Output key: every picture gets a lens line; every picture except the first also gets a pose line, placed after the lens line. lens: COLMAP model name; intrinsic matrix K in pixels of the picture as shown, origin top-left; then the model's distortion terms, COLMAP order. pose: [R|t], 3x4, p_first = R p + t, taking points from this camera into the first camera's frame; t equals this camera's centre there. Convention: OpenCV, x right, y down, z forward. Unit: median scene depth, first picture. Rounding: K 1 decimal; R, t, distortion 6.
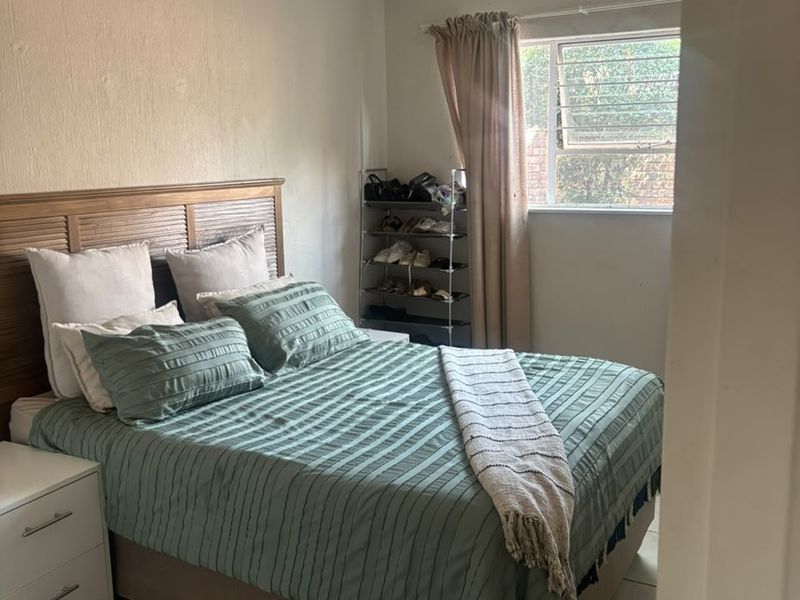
lens RADIAL K [[803.0, 0, 400.0], [0, 803.0, 300.0], [0, 0, 1]] dist [0.013314, -0.021122]
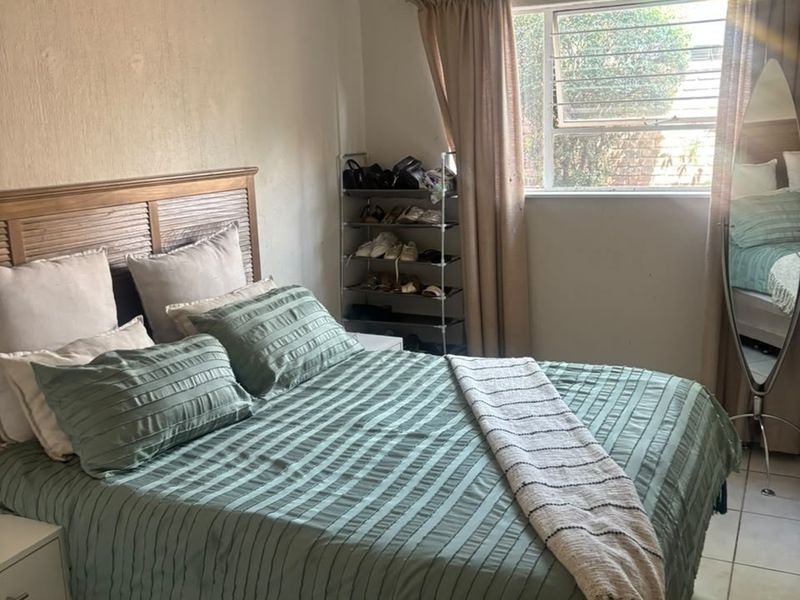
lens RADIAL K [[803.0, 0, 400.0], [0, 803.0, 300.0], [0, 0, 1]] dist [0.013314, -0.021122]
pose [[0.997889, -0.032669, 0.056131, -0.055898], [0.031326, 0.999205, 0.024639, -0.030081], [-0.056891, -0.022829, 0.998119, 0.139720]]
